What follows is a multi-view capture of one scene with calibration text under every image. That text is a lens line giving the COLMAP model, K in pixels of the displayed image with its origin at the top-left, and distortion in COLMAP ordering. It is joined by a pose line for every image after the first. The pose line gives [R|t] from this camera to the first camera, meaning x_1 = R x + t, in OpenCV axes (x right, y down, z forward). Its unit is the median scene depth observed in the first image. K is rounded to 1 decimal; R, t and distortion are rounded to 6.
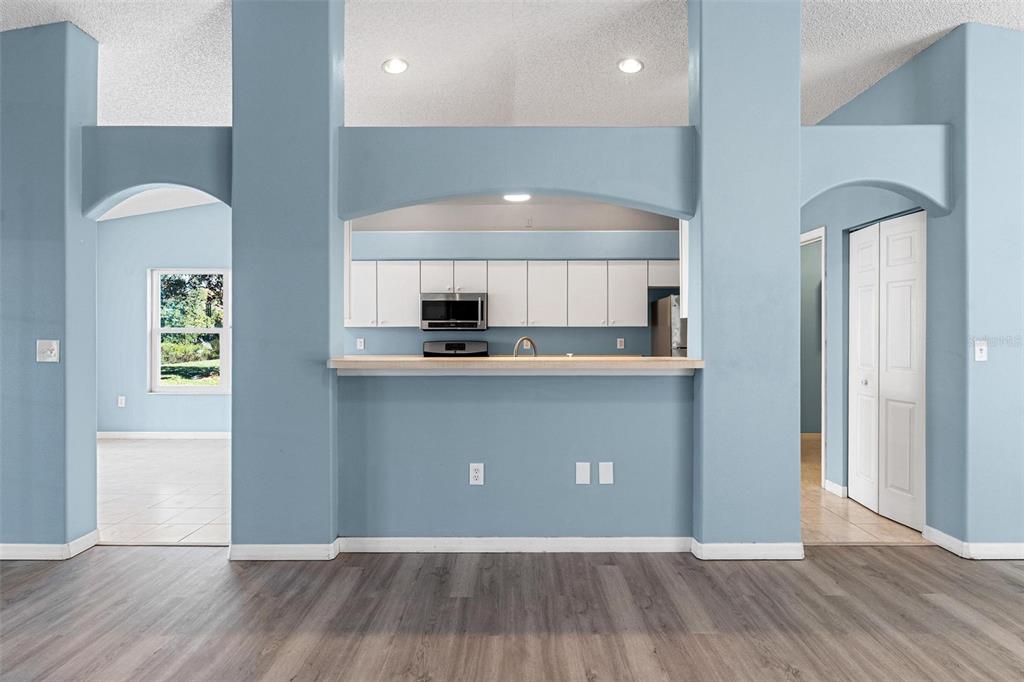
lens RADIAL K [[496.2, 0, 519.9], [0, 496.2, 335.9], [0, 0, 1]] dist [0.003765, 0.000694]
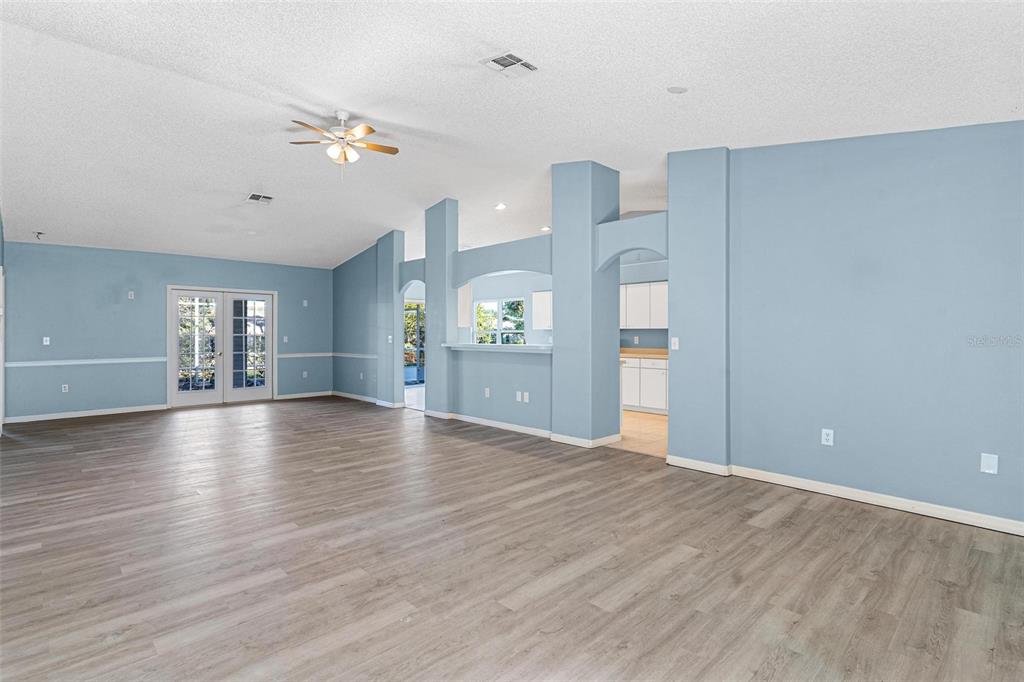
lens RADIAL K [[496.2, 0, 513.4], [0, 496.2, 342.2], [0, 0, 1]] dist [0.003765, 0.000694]
pose [[0.692597, 0.010990, -0.721241, 1.042649], [-0.002811, 0.999917, 0.012538, 0.005326], [0.721319, -0.006657, 0.692571, -0.331634]]
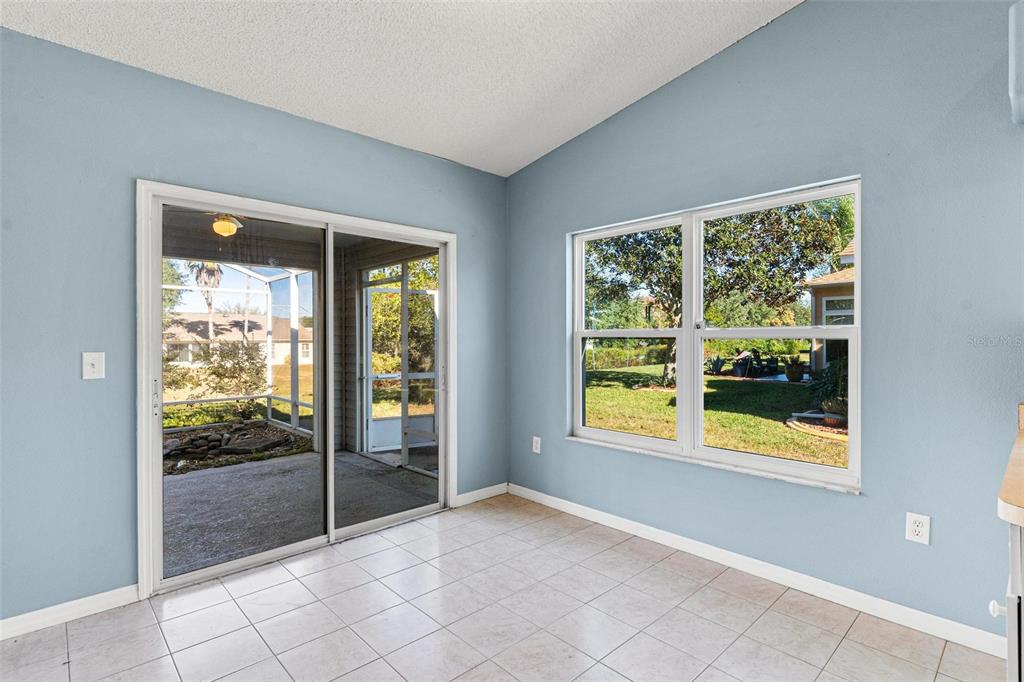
lens RADIAL K [[496.2, 0, 513.5], [0, 496.2, 342.1], [0, 0, 1]] dist [0.003765, 0.000694]
pose [[0.680529, 0.002039, -0.732718, -0.206710], [-0.001104, 0.999998, 0.001757, -0.001726], [0.732720, -0.000387, 0.680530, 0.320258]]
